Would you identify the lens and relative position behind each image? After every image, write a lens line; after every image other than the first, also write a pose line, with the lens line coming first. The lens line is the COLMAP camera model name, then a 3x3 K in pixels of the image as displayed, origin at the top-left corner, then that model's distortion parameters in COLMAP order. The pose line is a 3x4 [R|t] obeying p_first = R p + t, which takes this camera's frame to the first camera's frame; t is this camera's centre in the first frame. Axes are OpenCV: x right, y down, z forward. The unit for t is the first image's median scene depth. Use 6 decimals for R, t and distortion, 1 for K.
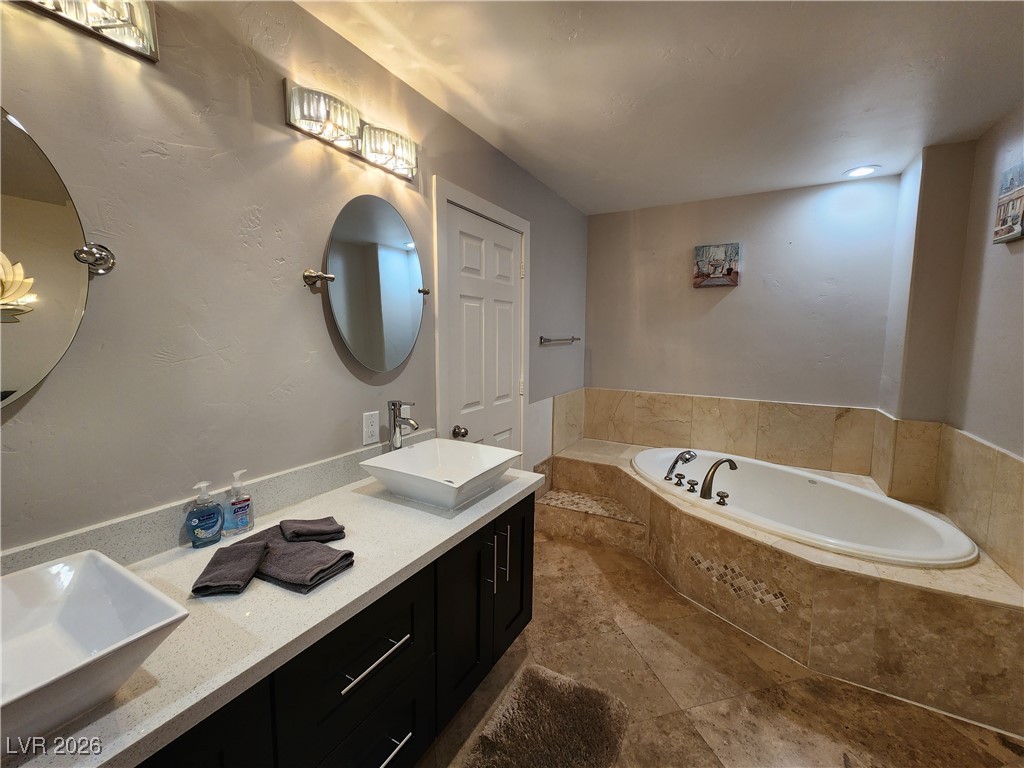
lens RADIAL K [[417.6, 0, 511.0], [0, 417.6, 376.6], [0, 0, 1]] dist [-0.006881, 0.000424]
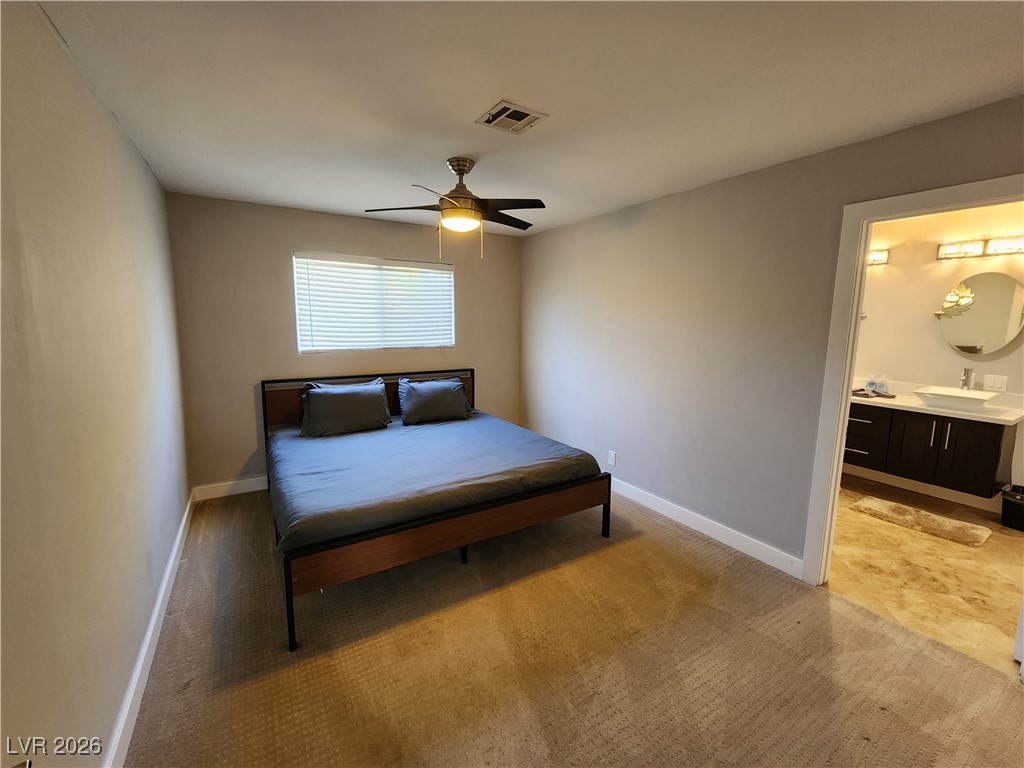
lens RADIAL K [[417.6, 0, 511.0], [0, 417.6, 376.6], [0, 0, 1]] dist [-0.006881, 0.000424]
pose [[-0.475096, 0.108739, -0.873189, 3.509447], [-0.106733, 0.977887, 0.179849, -0.034753], [0.873437, 0.178644, -0.452984, -0.105663]]
